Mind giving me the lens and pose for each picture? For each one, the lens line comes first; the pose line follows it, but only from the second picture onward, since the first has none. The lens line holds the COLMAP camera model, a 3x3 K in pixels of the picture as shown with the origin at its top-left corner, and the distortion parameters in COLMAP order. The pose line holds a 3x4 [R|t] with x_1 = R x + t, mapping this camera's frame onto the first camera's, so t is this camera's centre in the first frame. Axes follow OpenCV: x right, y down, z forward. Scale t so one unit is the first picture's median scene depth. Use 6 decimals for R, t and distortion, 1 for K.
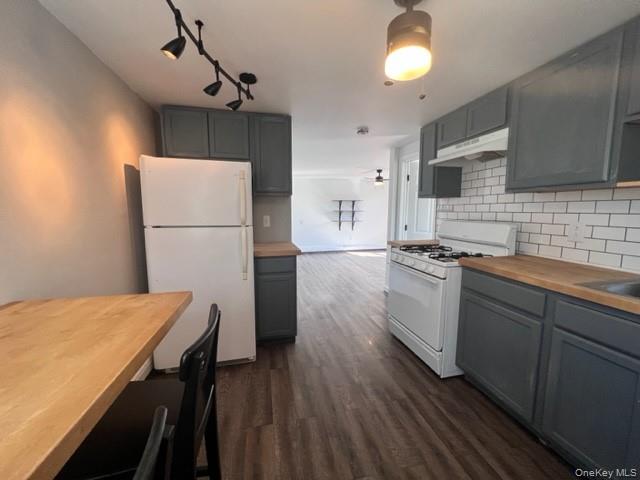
lens RADIAL K [[254.8, 0, 319.5], [0, 254.8, 240.0], [0, 0, 1]] dist [-0.000170, -0.000025]
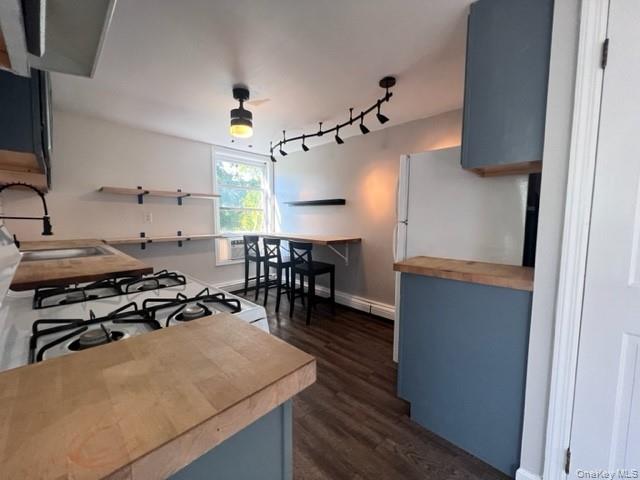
lens RADIAL K [[254.8, 0, 320.0], [0, 254.8, 237.7], [0, 0, 1]] dist [-0.000170, -0.000025]
pose [[-0.829709, 0.028612, -0.557462, 0.531935], [-0.080205, 0.982211, 0.169787, -0.144730], [0.552403, 0.185586, -0.812655, 1.680036]]
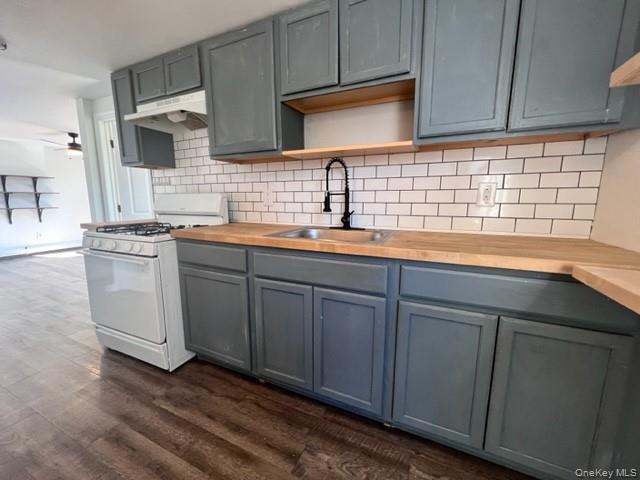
lens RADIAL K [[254.8, 0, 318.2], [0, 254.8, 240.8], [0, 0, 1]] dist [-0.000170, -0.000025]
pose [[0.604901, -0.125123, 0.786409, 0.159284], [0.090977, 0.991970, 0.087850, 0.073321], [-0.791086, 0.018404, 0.611428, 0.072915]]
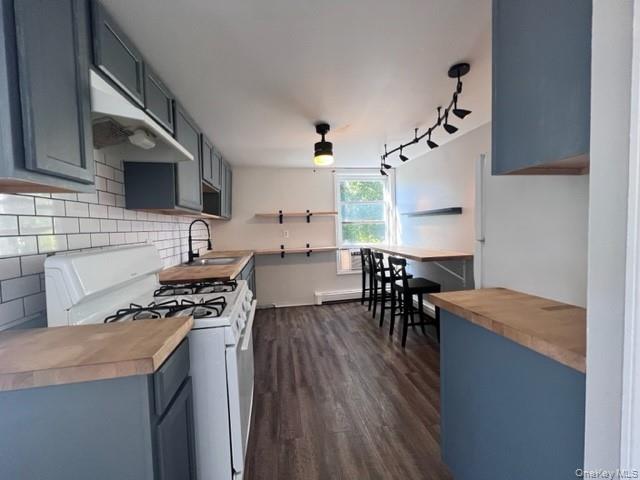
lens RADIAL K [[254.8, 0, 319.5], [0, 254.8, 238.0], [0, 0, 1]] dist [-0.000170, -0.000025]
pose [[-0.998564, 0.020637, 0.049436, 0.158000], [0.028429, 0.986297, 0.162512, -0.207875], [-0.045405, 0.163684, -0.985467, 1.816244]]
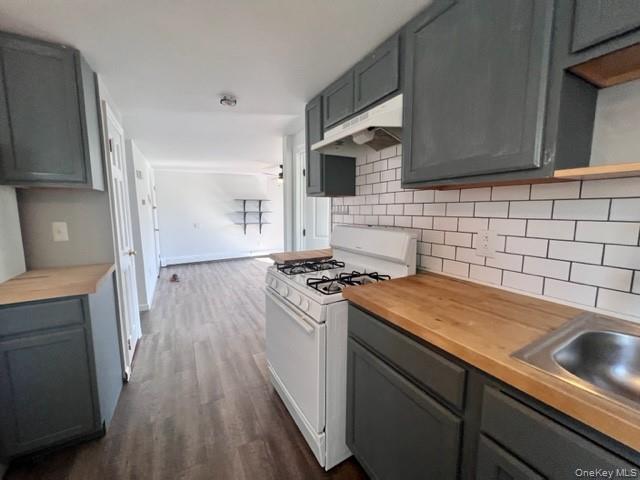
lens RADIAL K [[254.8, 0, 320.0], [0, 254.8, 240.3], [0, 0, 1]] dist [-0.000170, -0.000025]
pose [[0.956849, -0.034437, 0.288539, 0.294624], [0.034072, 0.999400, 0.006287, -0.053137], [-0.288582, 0.003816, 0.957448, 0.377840]]
